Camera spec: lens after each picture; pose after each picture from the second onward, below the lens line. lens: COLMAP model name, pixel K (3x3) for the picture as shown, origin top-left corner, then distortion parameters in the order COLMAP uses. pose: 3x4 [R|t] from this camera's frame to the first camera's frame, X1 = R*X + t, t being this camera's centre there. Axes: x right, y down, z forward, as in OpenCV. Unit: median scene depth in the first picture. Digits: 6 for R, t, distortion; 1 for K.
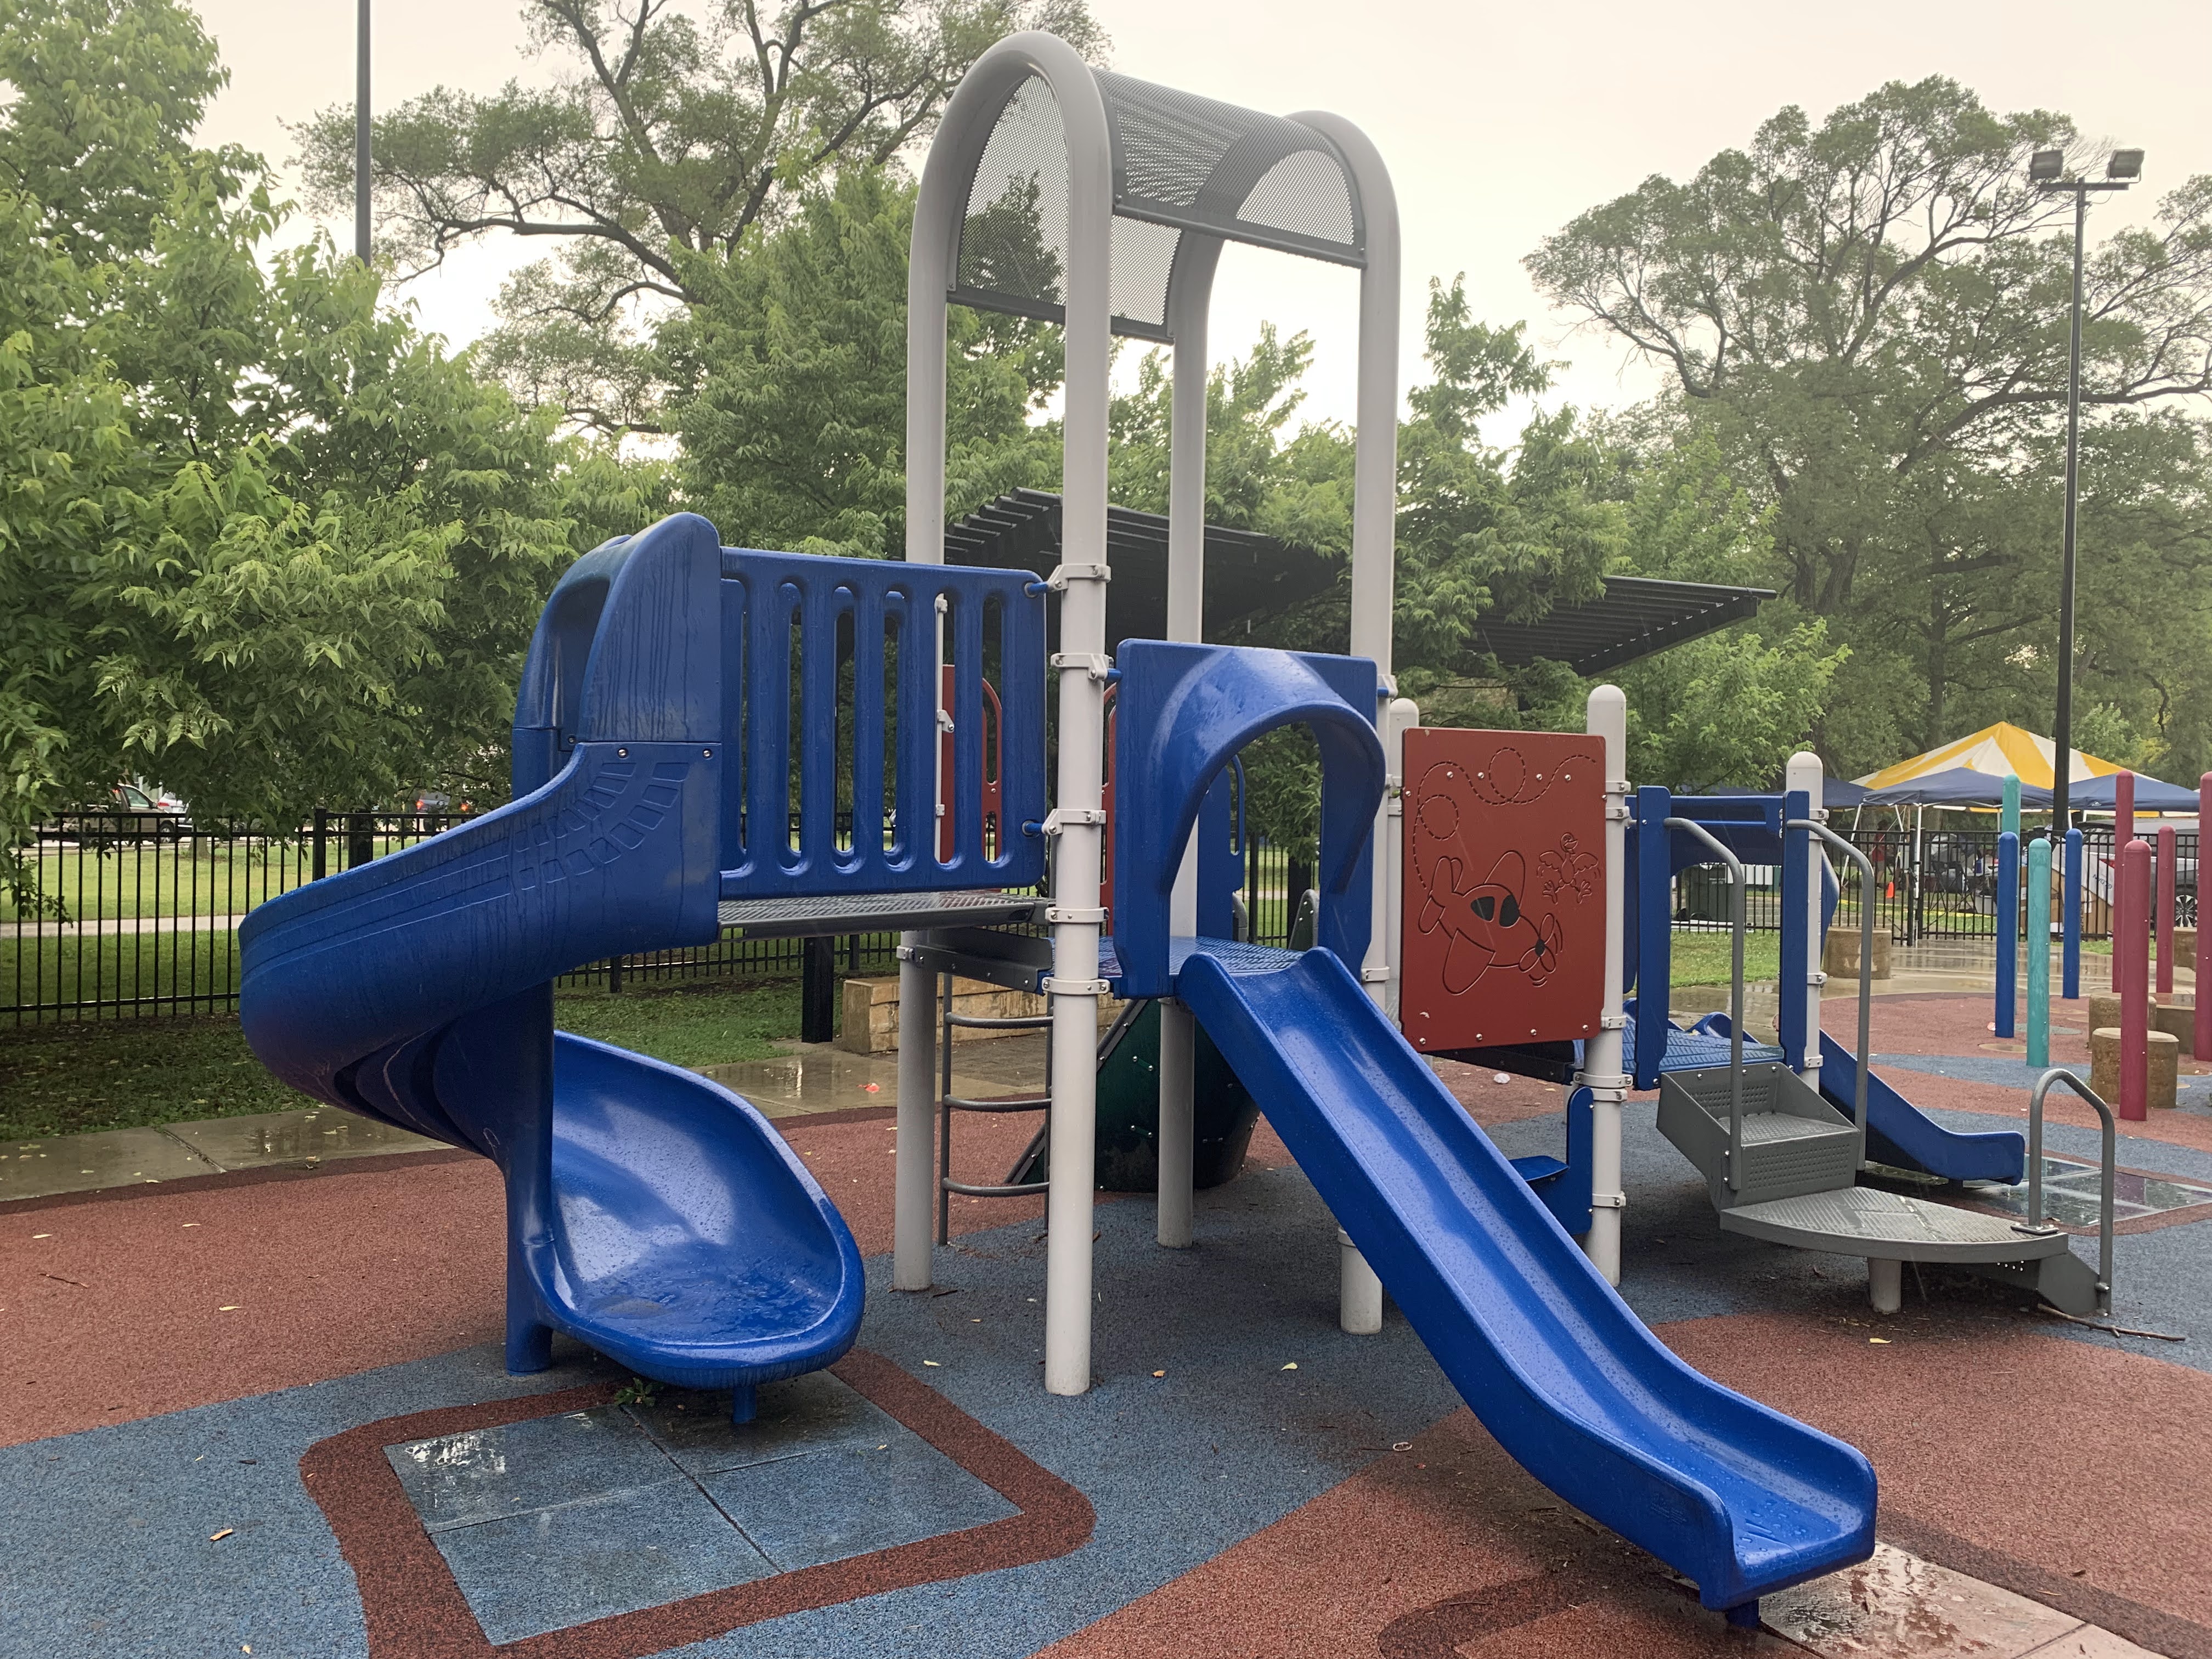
lens RADIAL K [[1686.8, 0, 1098.2], [0, 1686.8, 823.0], [0, 0, 1]] dist [0.024327, -0.021848]
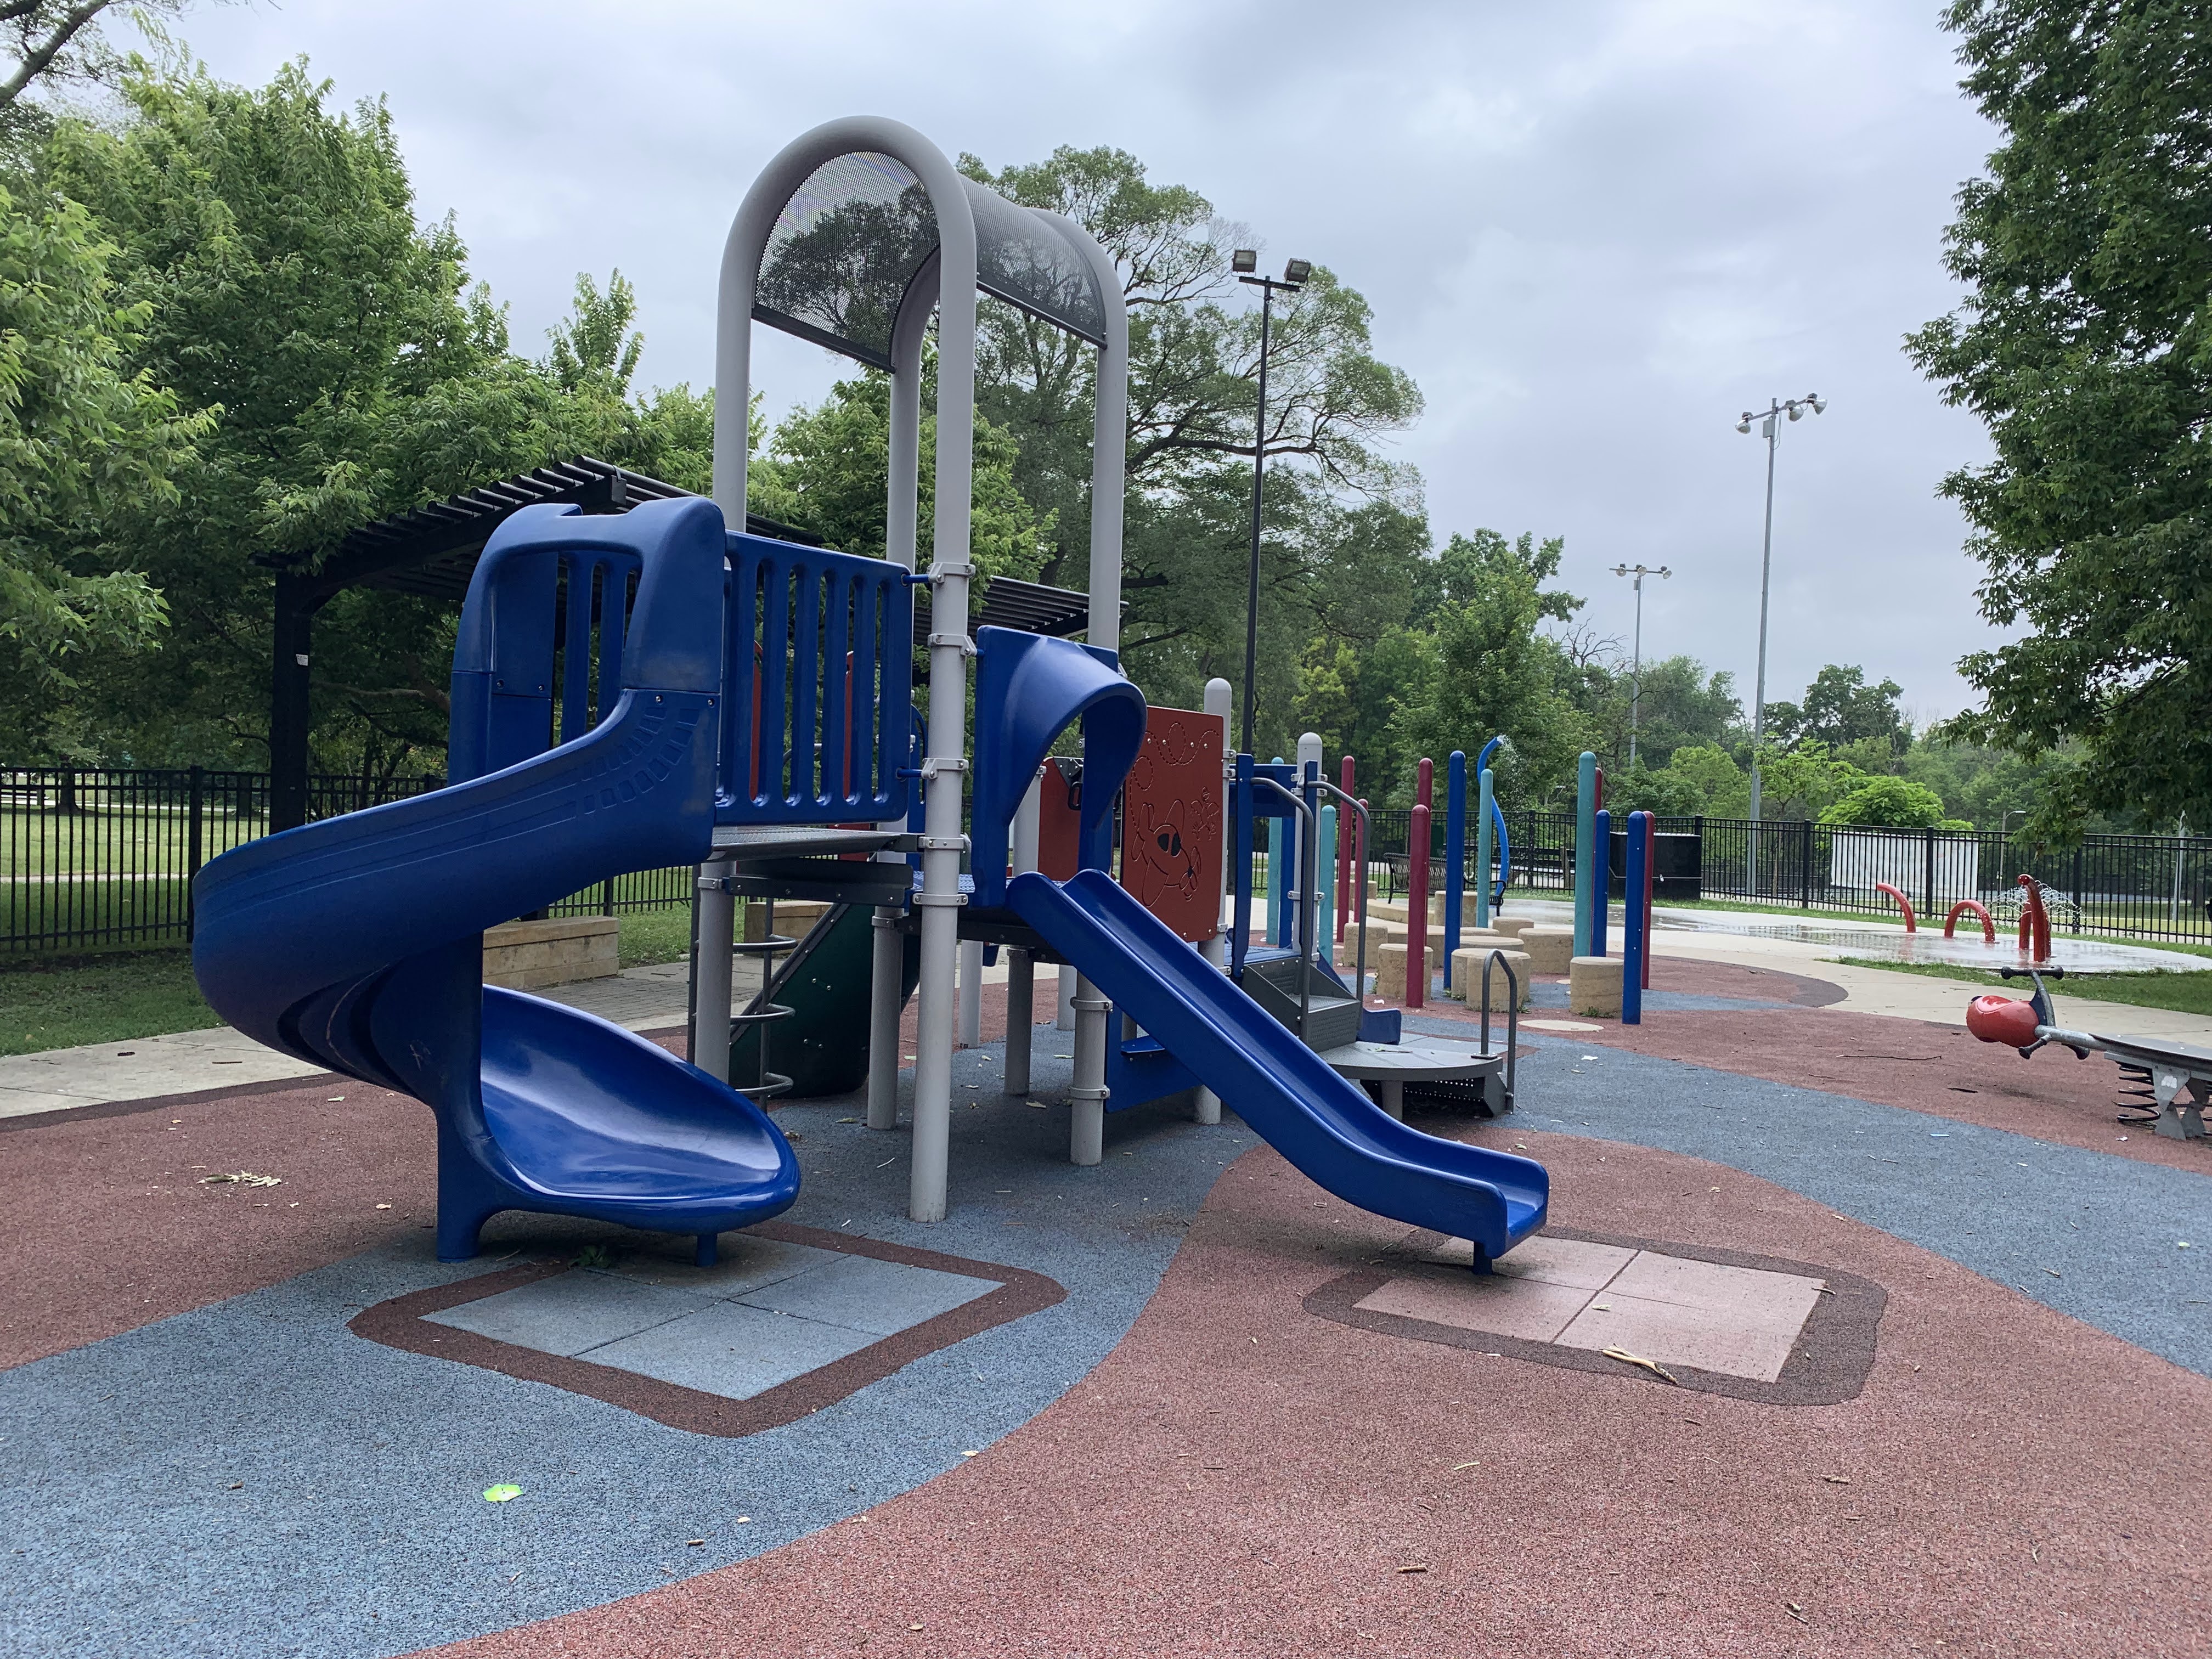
lens RADIAL K [[1689.7, 0, 1110.4], [0, 1689.7, 819.8], [0, 0, 1]] dist [-0.000646, -0.000199]
pose [[0.880179, 0.008009, 0.474575, -0.121083], [-0.014806, 0.999834, 0.010587, 0.005442], [-0.474412, -0.016345, 0.880151, -0.040332]]
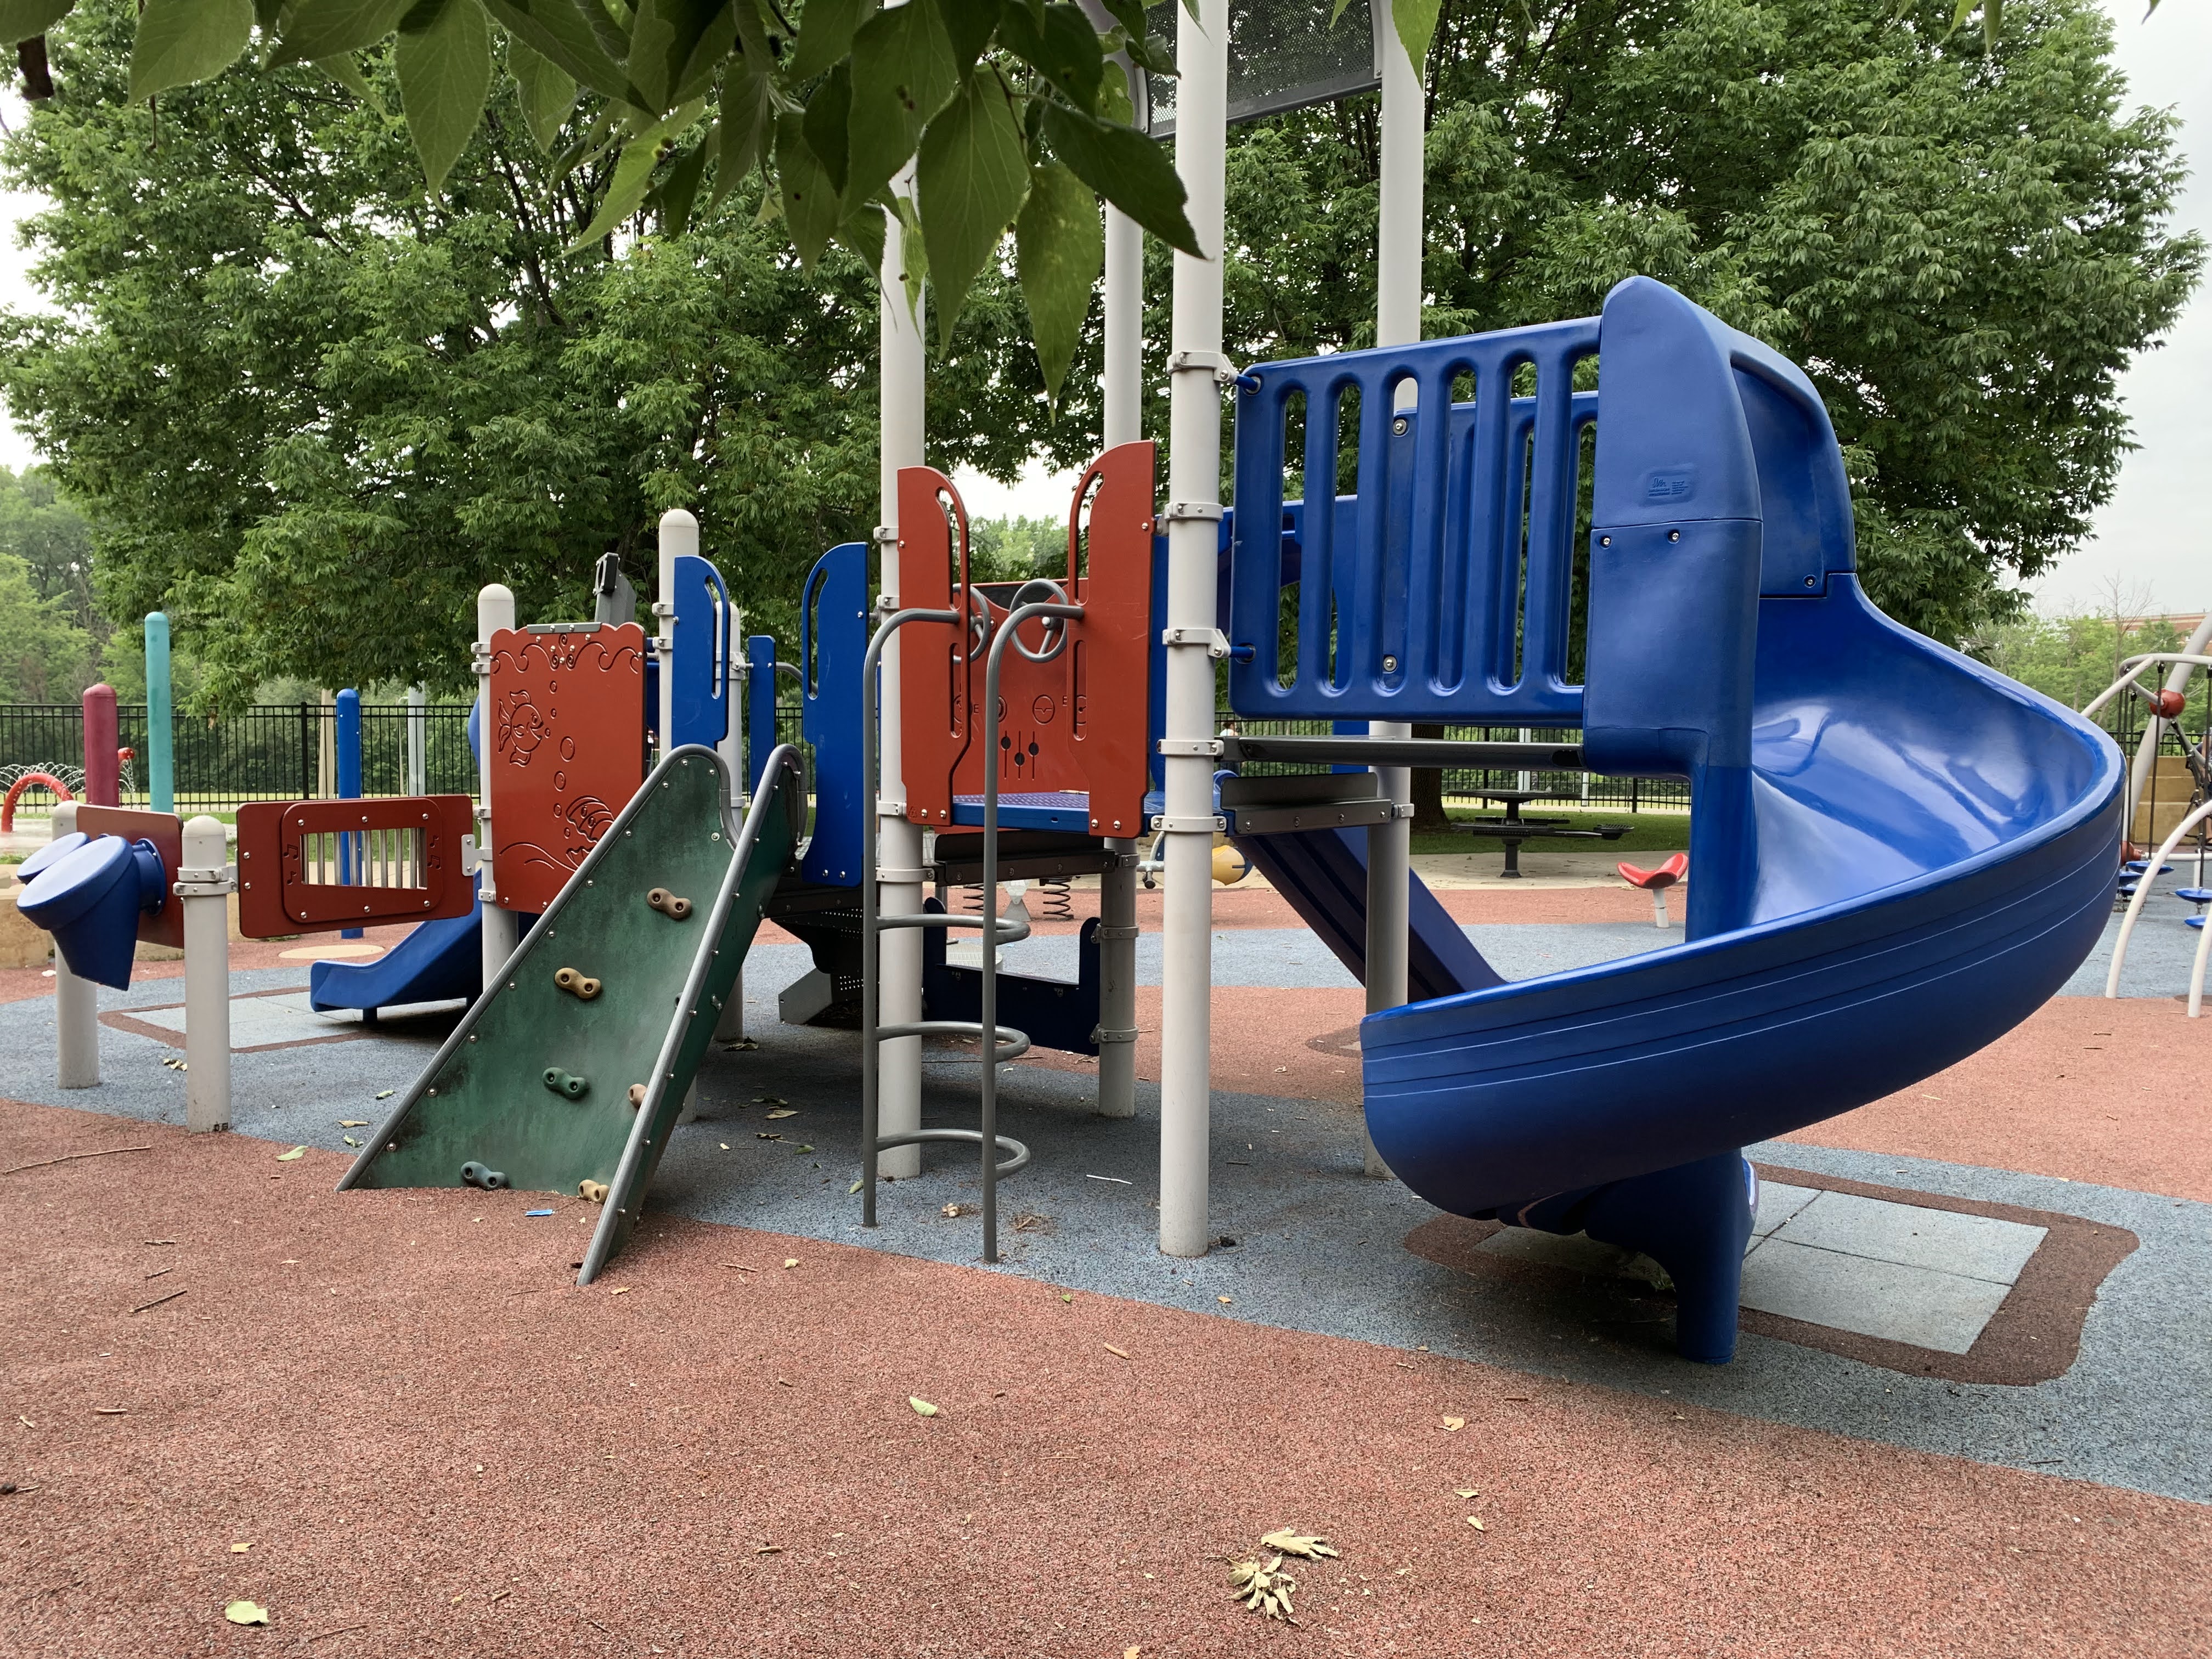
lens RADIAL K [[1689.7, 0, 1110.4], [0, 1689.7, 819.8], [0, 0, 1]] dist [-0.000646, -0.000199]
pose [[-0.350660, -0.072598, 0.933685, -0.235727], [-0.010063, 0.997225, 0.073759, 0.006310], [-0.936449, 0.016469, -0.350417, 0.379082]]
